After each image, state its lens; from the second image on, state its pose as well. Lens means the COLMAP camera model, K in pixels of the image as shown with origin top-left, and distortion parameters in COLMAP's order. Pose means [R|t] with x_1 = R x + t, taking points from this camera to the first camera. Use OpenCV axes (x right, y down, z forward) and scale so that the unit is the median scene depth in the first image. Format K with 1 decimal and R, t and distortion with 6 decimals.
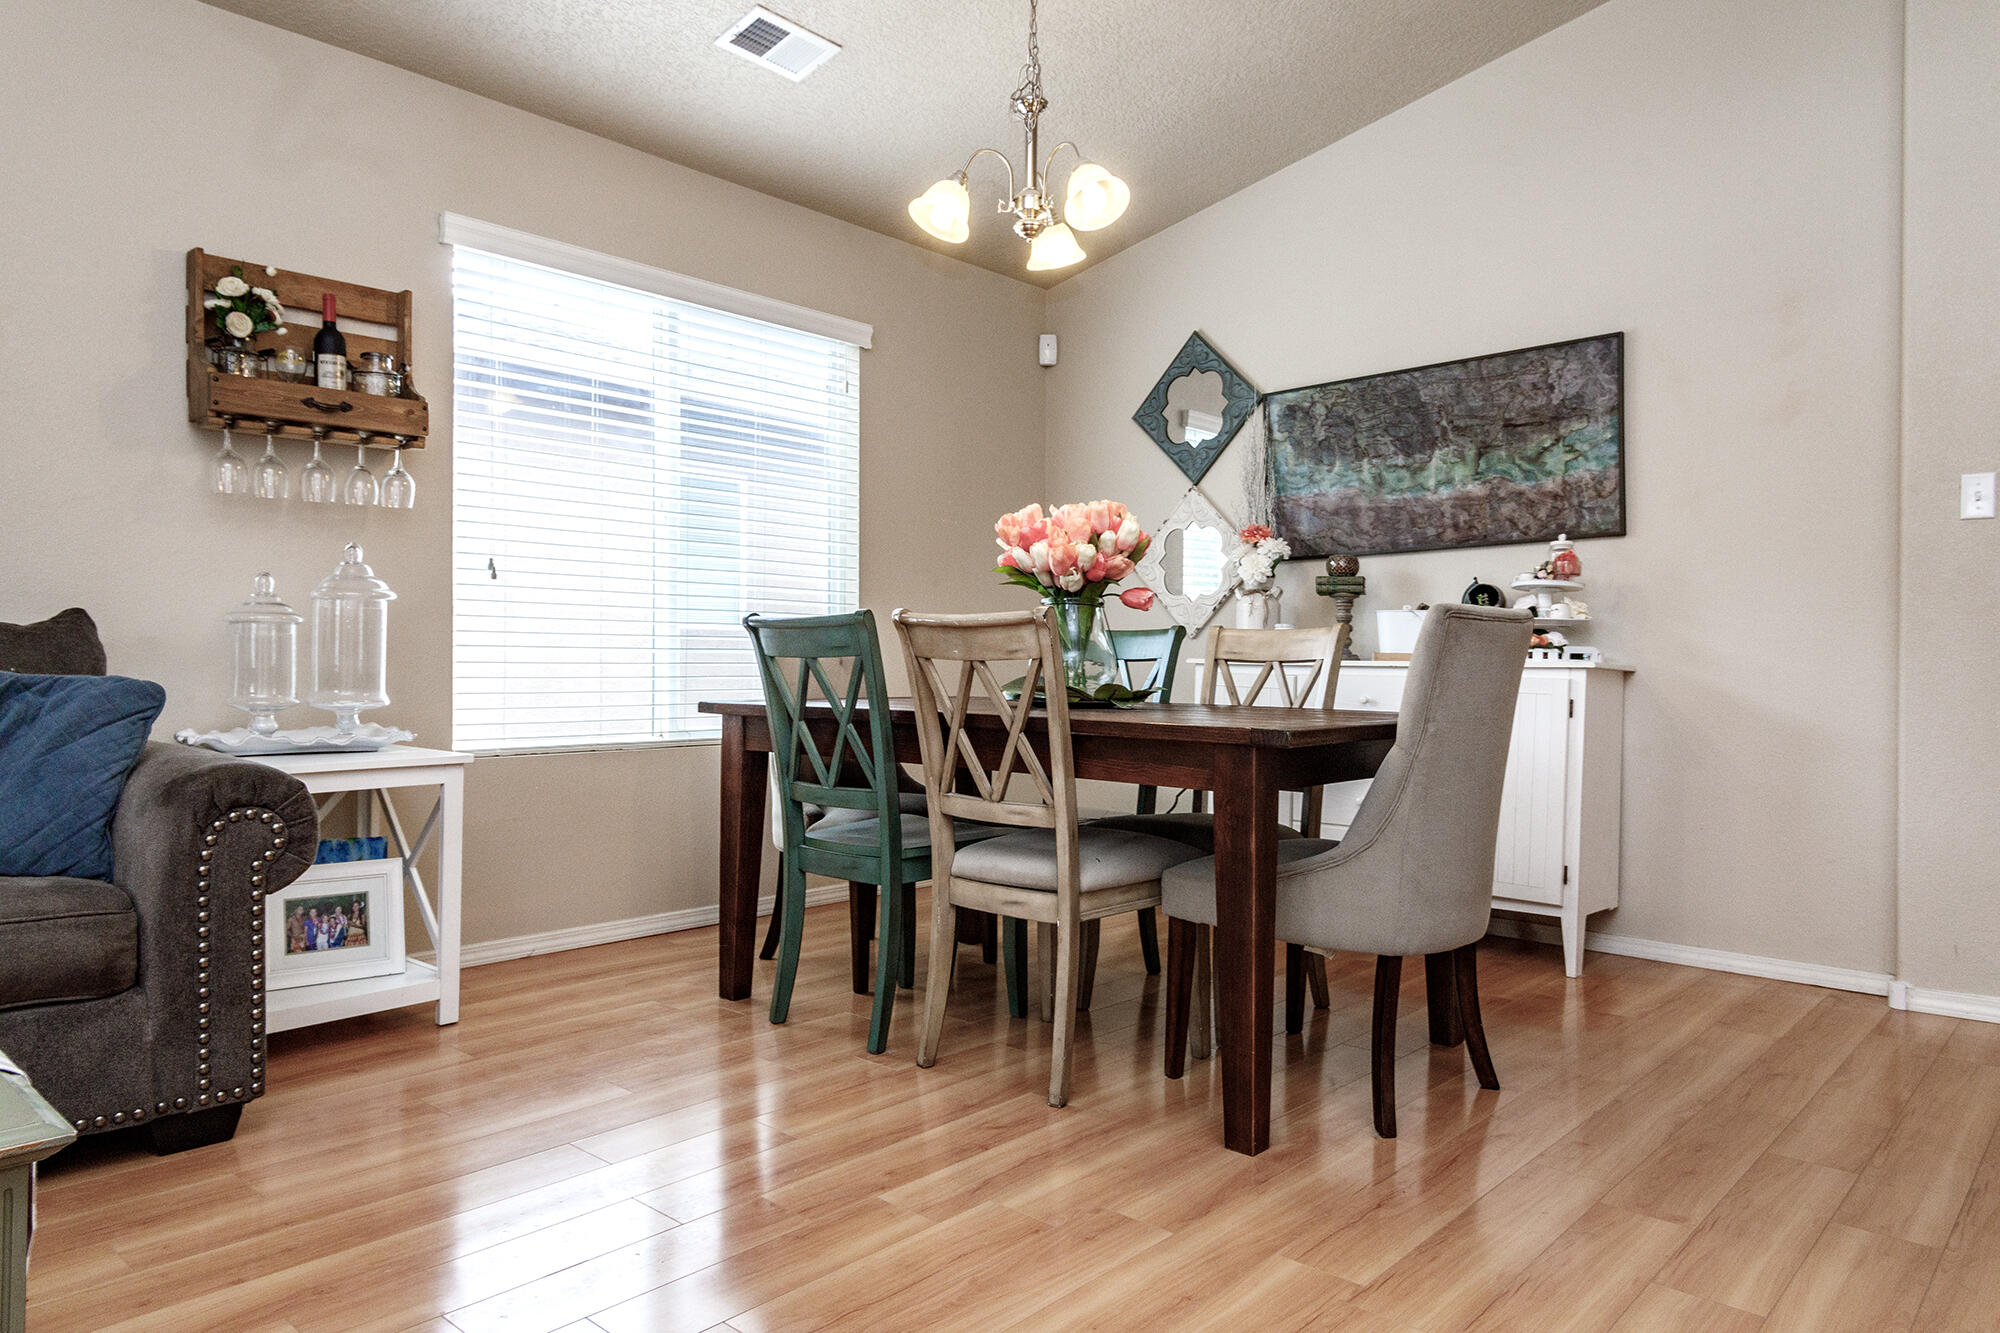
lens RADIAL K [[1311.9, 0, 971.2], [0, 1311.9, 644.2], [0, 0, 1]] dist [0.018508, -0.000492]
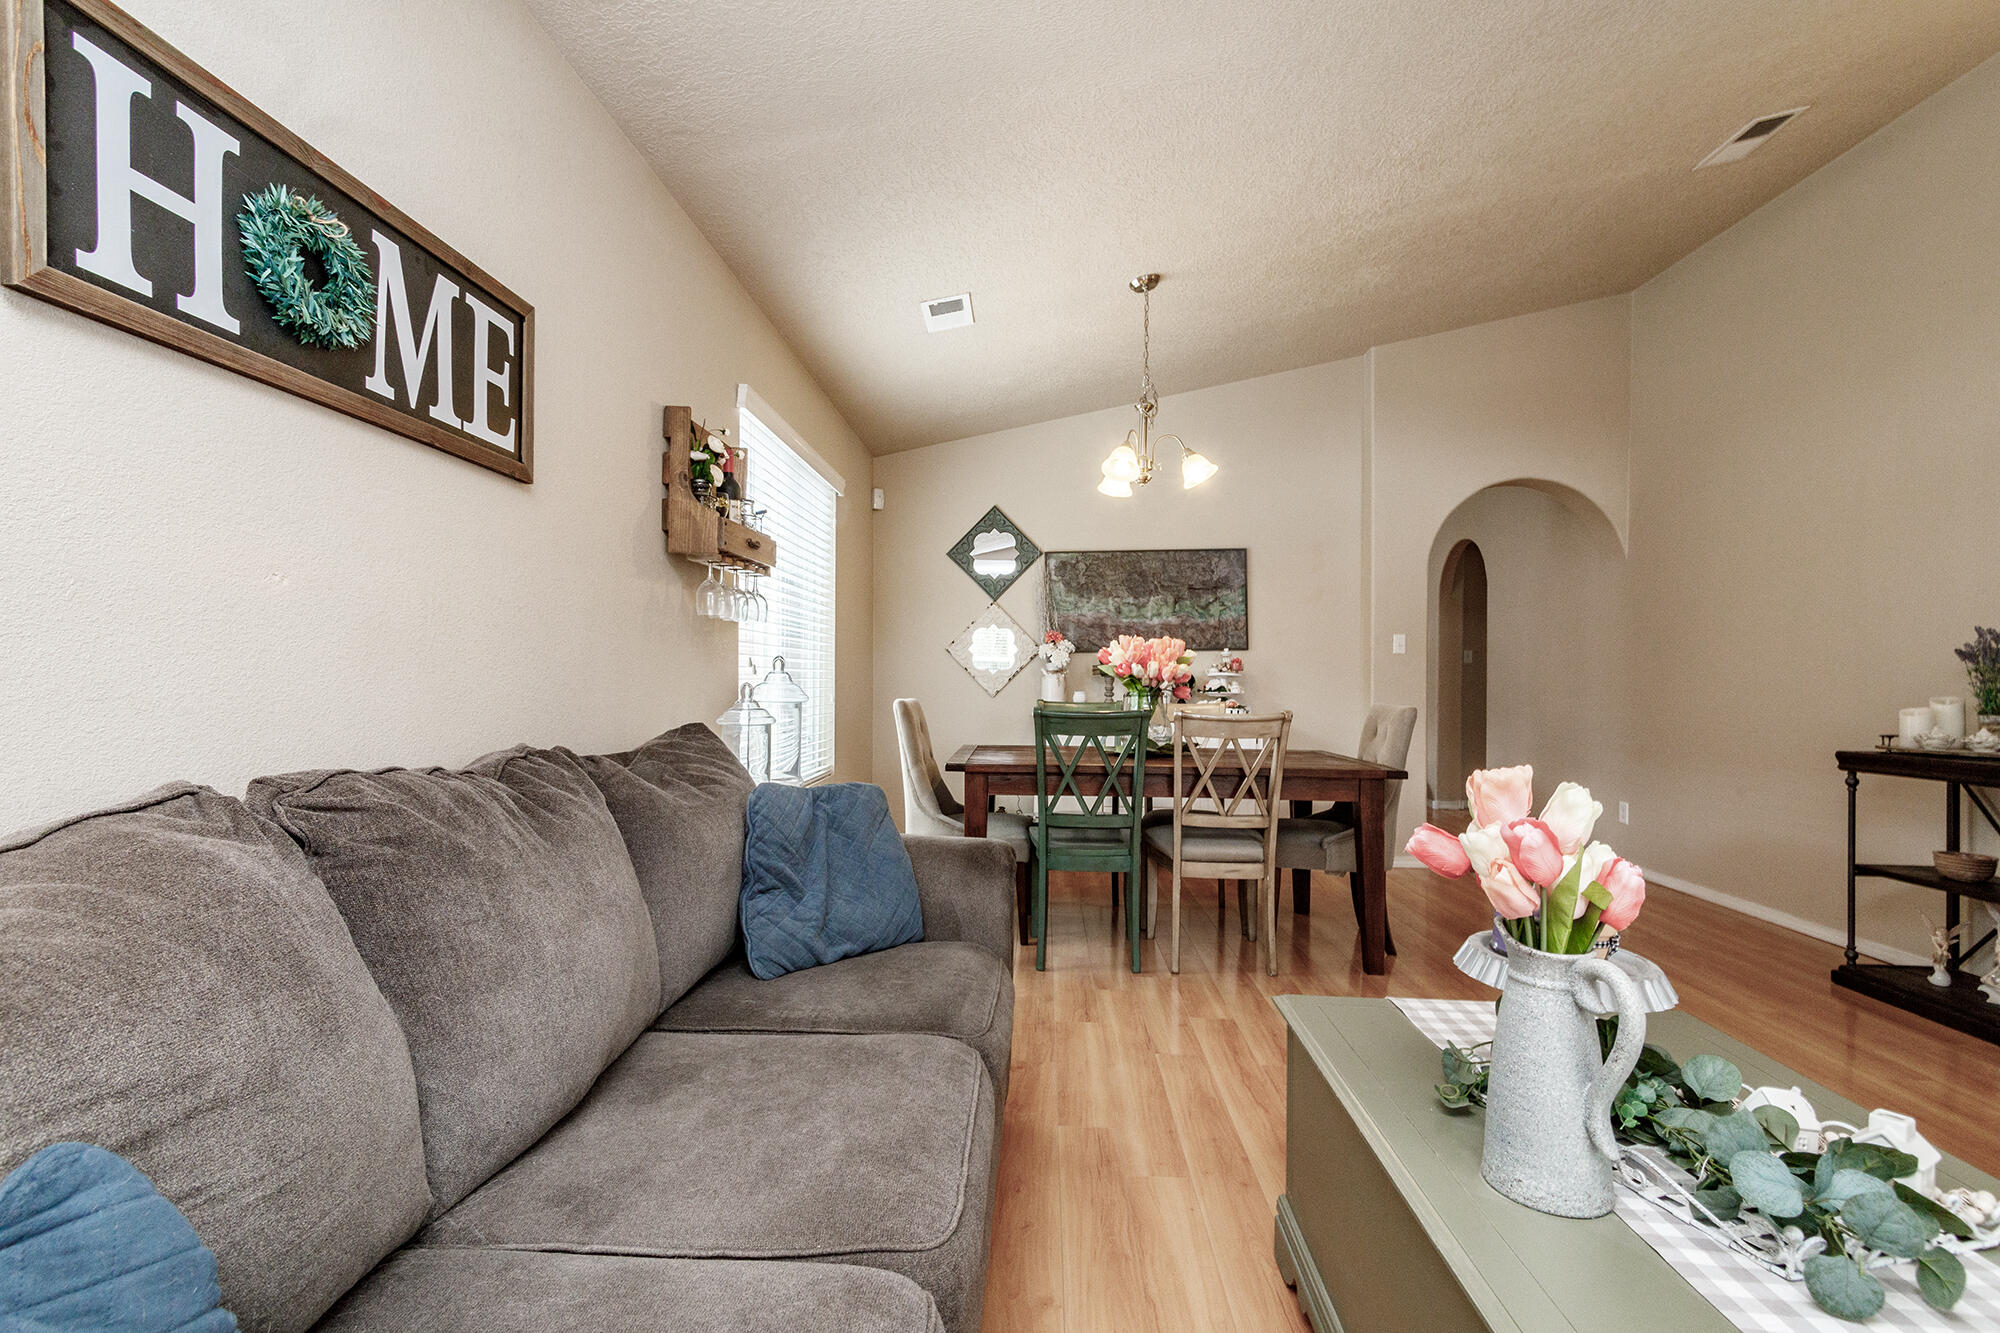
lens RADIAL K [[951.4, 0, 1001.1], [0, 951.4, 658.0], [0, 0, 1]] dist [0.016584, -0.006385]
pose [[0.763932, 0.011049, 0.645203, -0.865427], [-0.010731, 0.999933, -0.004418, -0.071830], [-0.645208, -0.003548, 0.763999, 0.162575]]
